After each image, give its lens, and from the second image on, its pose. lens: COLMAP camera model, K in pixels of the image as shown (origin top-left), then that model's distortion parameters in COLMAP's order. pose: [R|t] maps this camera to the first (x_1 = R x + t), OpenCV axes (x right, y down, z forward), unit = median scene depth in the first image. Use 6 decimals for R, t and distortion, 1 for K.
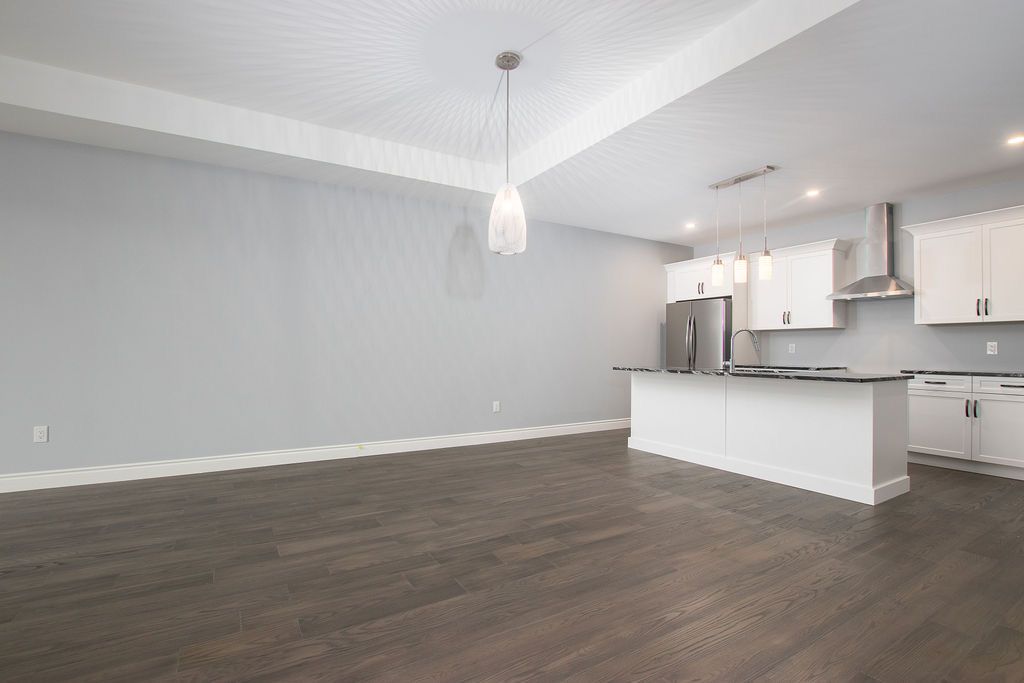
lens RADIAL K [[476.3, 0, 511.8], [0, 476.3, 347.2], [0, 0, 1]] dist [-0.020154, 0.000798]
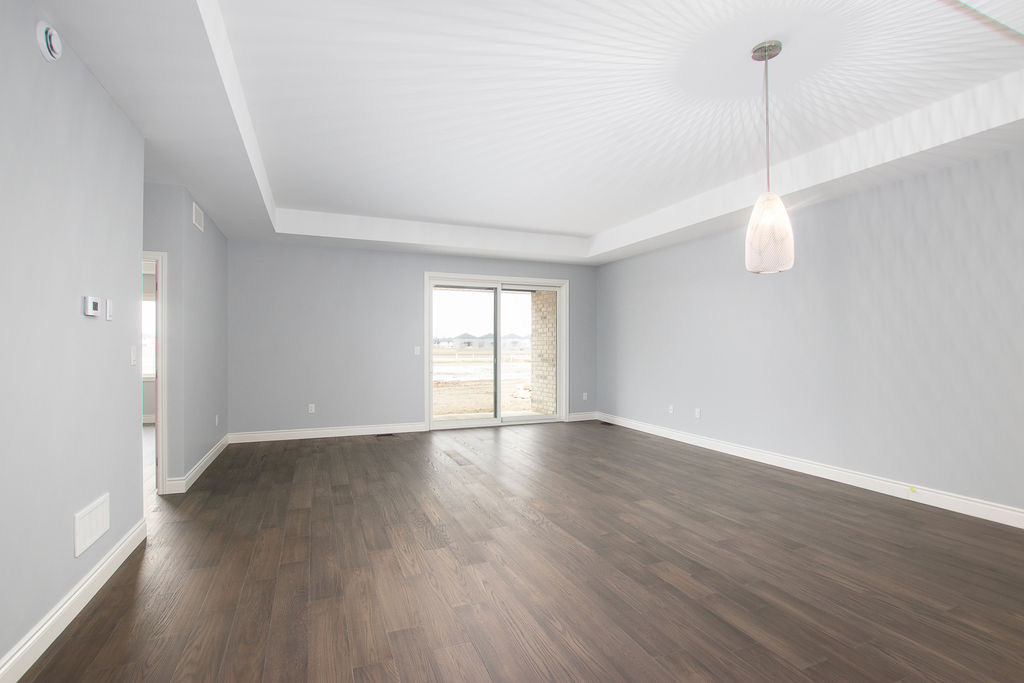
lens RADIAL K [[476.3, 0, 511.8], [0, 476.3, 347.2], [0, 0, 1]] dist [-0.020154, 0.000798]
pose [[-0.154761, -0.008713, -0.987914, 0.936652], [0.004922, 0.999942, -0.009590, -0.052462], [0.987940, -0.006347, -0.154709, 0.684144]]
